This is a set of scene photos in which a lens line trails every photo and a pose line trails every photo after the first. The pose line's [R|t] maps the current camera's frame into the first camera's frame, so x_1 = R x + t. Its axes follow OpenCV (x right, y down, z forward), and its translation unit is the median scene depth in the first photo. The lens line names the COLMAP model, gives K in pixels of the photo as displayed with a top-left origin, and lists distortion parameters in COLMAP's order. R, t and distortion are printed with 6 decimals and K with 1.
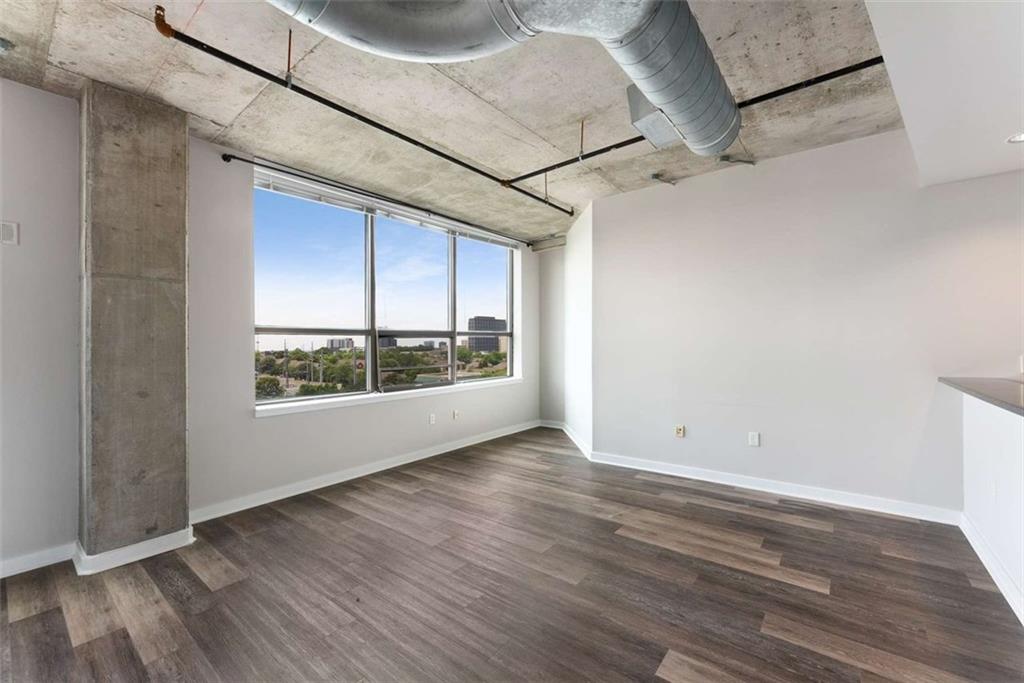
lens RADIAL K [[425.5, 0, 489.5], [0, 425.5, 352.9], [0, 0, 1]] dist [0.000327, -0.000072]
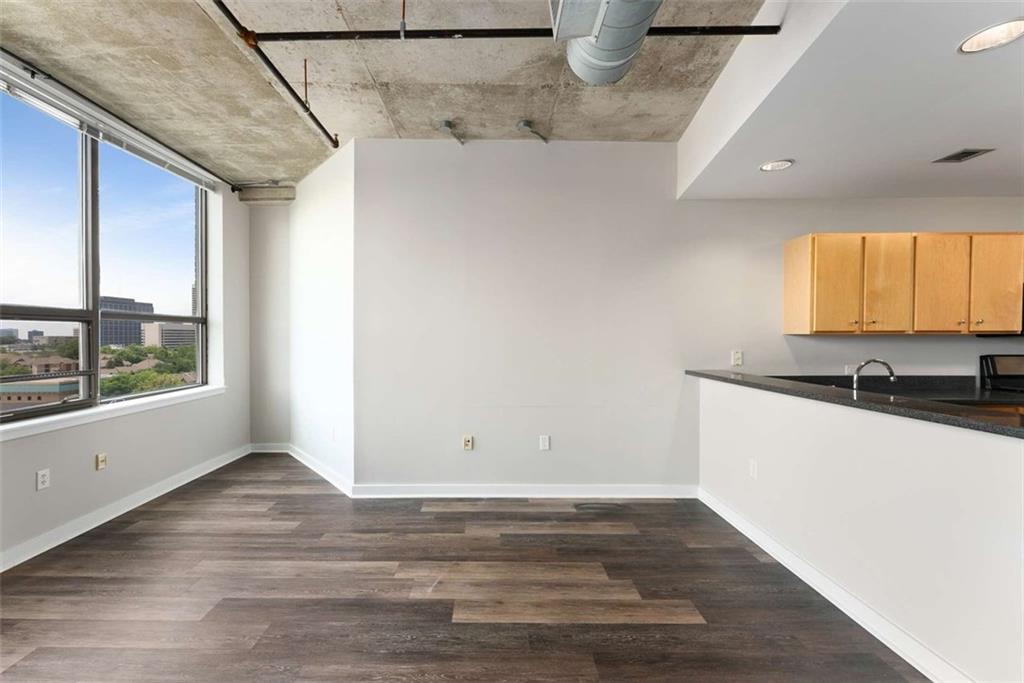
lens RADIAL K [[442.2, 0, 486.3], [0, 442.2, 348.4], [0, 0, 1]] dist [-0.001390, -0.000479]
pose [[0.771169, -0.003475, 0.636620, -0.075302], [0.000812, 0.999990, 0.004476, -0.005032], [-0.636629, -0.002935, 0.771164, 0.318158]]
